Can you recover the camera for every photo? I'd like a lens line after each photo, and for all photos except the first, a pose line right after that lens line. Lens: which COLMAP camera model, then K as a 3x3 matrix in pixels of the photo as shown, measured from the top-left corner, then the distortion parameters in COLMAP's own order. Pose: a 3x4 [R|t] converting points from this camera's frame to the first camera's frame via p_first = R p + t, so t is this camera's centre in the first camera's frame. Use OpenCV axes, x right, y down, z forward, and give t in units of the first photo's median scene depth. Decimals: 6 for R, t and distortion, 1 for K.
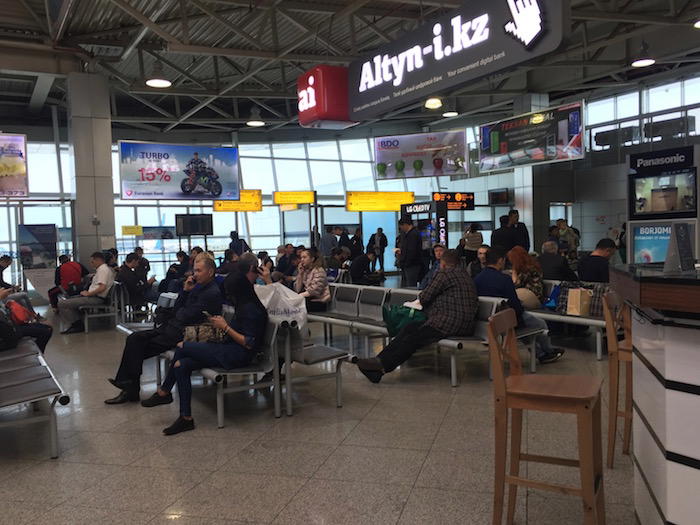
lens RADIAL K [[658.8, 0, 350.0], [0, 658.8, 262.5], [0, 0, 1]] dist [-0.088572, 0.005042]
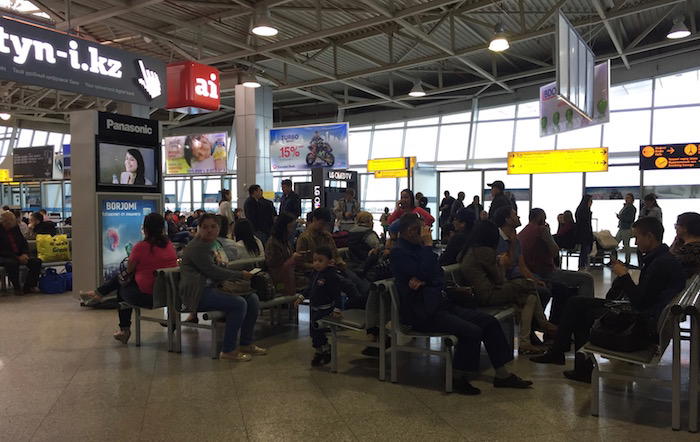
lens RADIAL K [[587.8, 0, 350.0], [0, 587.8, 221.0], [0, 0, 1]] dist [-0.077358, -0.001426]
pose [[0.494988, 0.046076, -0.867677, 0.746349], [-0.038329, 0.998779, 0.031172, -0.037764], [0.868054, 0.017828, 0.496150, 0.514402]]
